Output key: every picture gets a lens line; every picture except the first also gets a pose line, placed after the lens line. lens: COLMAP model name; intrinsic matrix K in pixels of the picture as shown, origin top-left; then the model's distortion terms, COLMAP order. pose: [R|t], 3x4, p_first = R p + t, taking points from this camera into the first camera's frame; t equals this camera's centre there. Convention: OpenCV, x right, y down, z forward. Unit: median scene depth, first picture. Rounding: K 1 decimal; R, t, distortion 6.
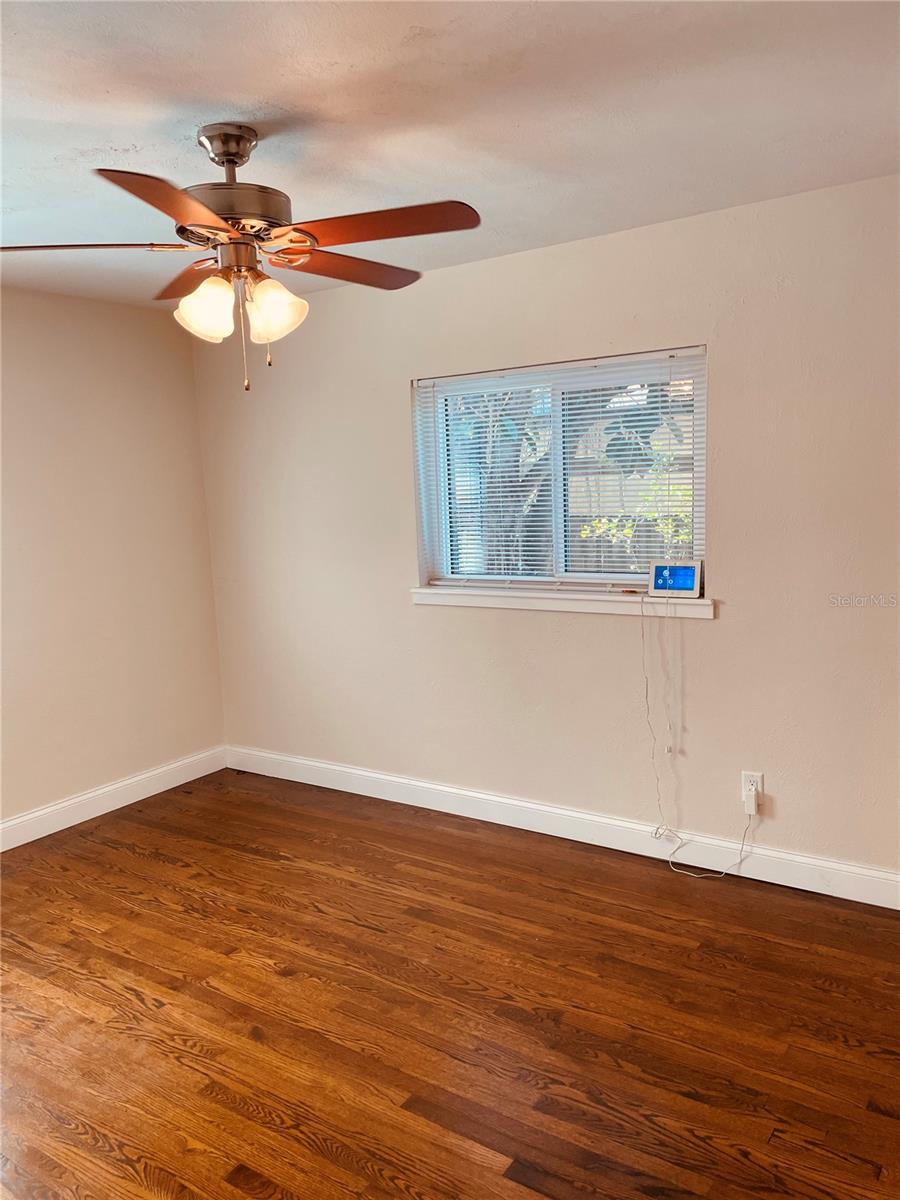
lens RADIAL K [[899.4, 0, 450.0], [0, 899.4, 600.0], [0, 0, 1]] dist [0.070057, -0.099556]
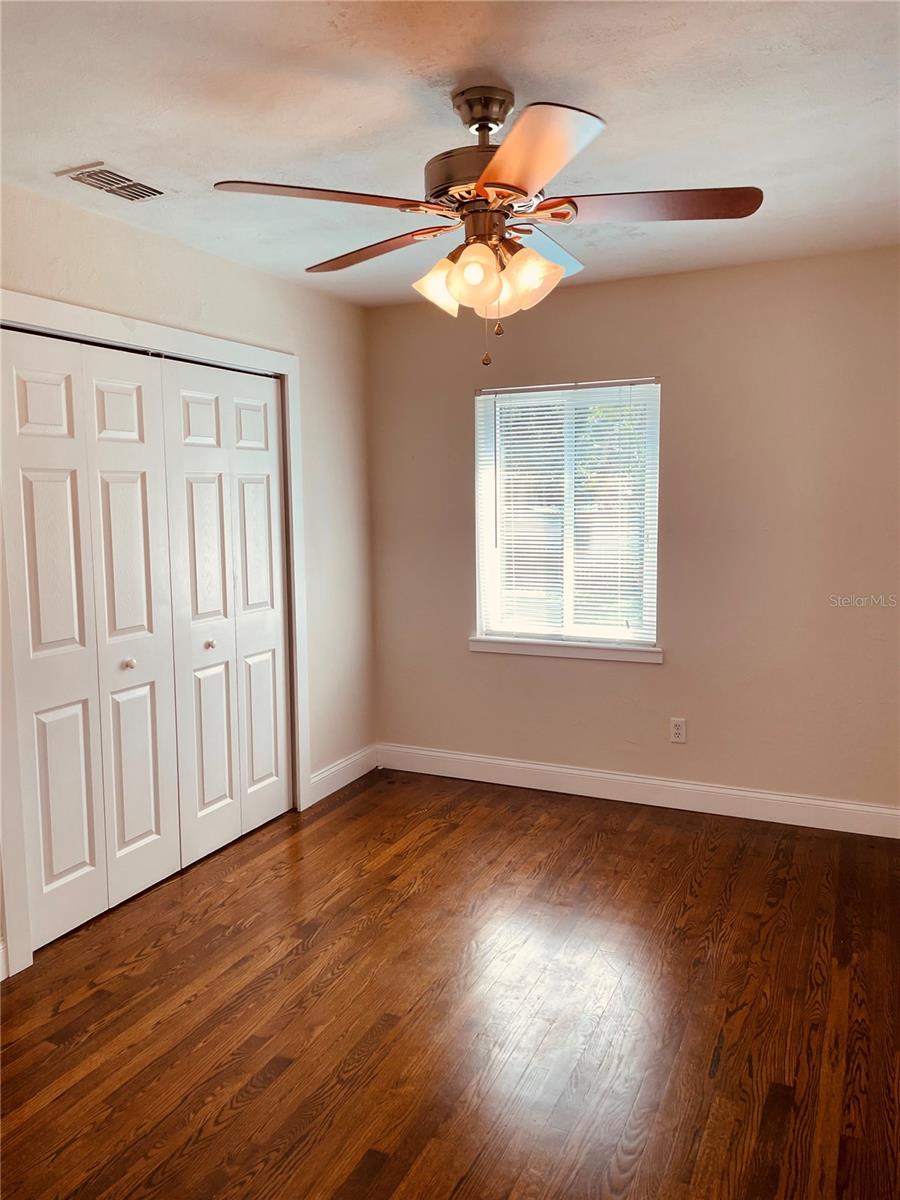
lens RADIAL K [[899.4, 0, 450.0], [0, 899.4, 600.0], [0, 0, 1]] dist [0.070057, -0.099556]
pose [[0.148681, 0.151652, -0.977188, 0.481488], [-0.119567, 0.983678, 0.134467, -0.073813], [0.981630, 0.096846, 0.164386, 0.549977]]
